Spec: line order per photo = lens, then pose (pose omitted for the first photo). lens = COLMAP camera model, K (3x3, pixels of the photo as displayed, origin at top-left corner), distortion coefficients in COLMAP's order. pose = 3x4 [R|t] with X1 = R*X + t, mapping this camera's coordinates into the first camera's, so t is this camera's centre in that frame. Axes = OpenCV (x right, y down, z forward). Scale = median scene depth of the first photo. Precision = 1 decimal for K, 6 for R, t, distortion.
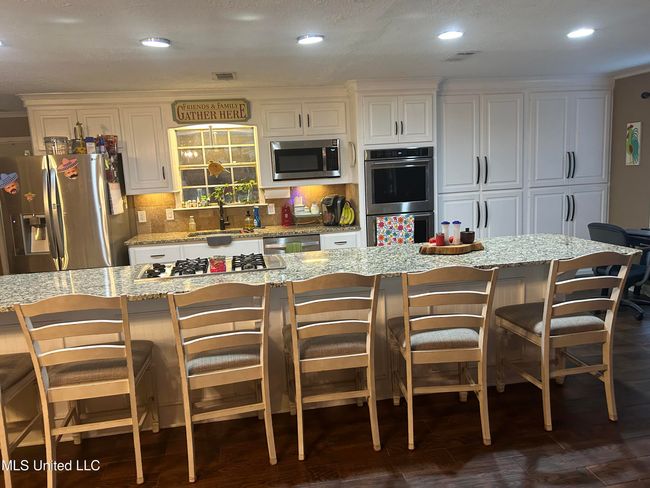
lens RADIAL K [[487.7, 0, 325.7], [0, 487.7, 244.8], [0, 0, 1]] dist [0.038628, -0.039698]
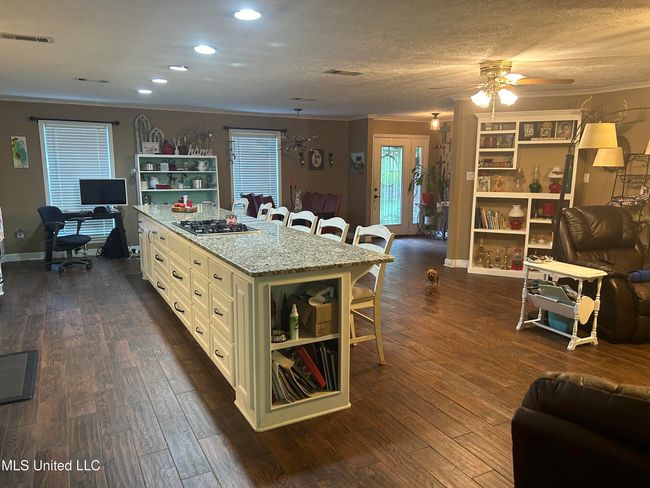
lens RADIAL K [[487.7, 0, 326.9], [0, 487.7, 244.2], [0, 0, 1]] dist [0.038628, -0.039698]
pose [[-0.329296, -0.106498, 0.938202, -0.975504], [0.149477, 0.975210, 0.163163, -0.053263], [-0.932320, 0.193968, -0.305214, 0.689731]]
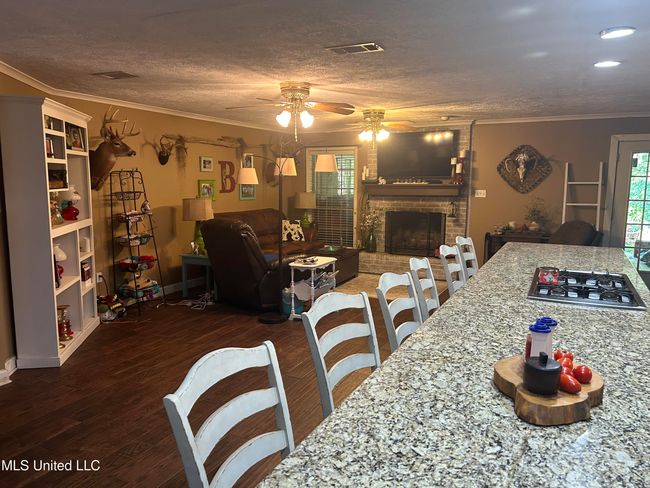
lens RADIAL K [[487.7, 0, 322.2], [0, 487.7, 247.1], [0, 0, 1]] dist [0.038628, -0.039698]
pose [[-0.593871, 0.162259, -0.788029, 0.444590], [-0.089633, 0.960013, 0.265220, -0.132011], [0.799552, 0.228140, -0.555580, 0.673653]]
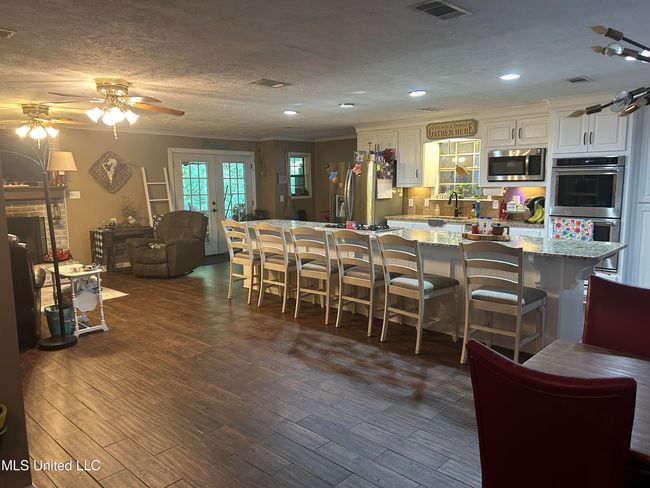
lens RADIAL K [[487.7, 0, 324.9], [0, 487.7, 248.8], [0, 0, 1]] dist [0.038628, -0.039698]
pose [[0.606831, 0.152412, -0.780081, 0.669054], [-0.134564, 0.986976, 0.088157, -0.014934], [0.783357, 0.051474, 0.619436, -0.116154]]
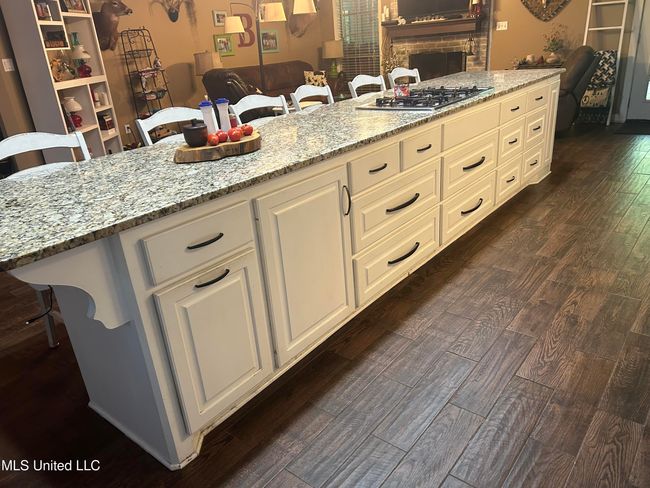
lens RADIAL K [[487.7, 0, 327.9], [0, 487.7, 249.0], [0, 0, 1]] dist [0.038628, -0.039698]
pose [[-0.736057, 0.361868, -0.572076, 0.362170], [0.014379, 0.853284, 0.521247, -0.132155], [0.676767, 0.375442, -0.633269, 0.977244]]
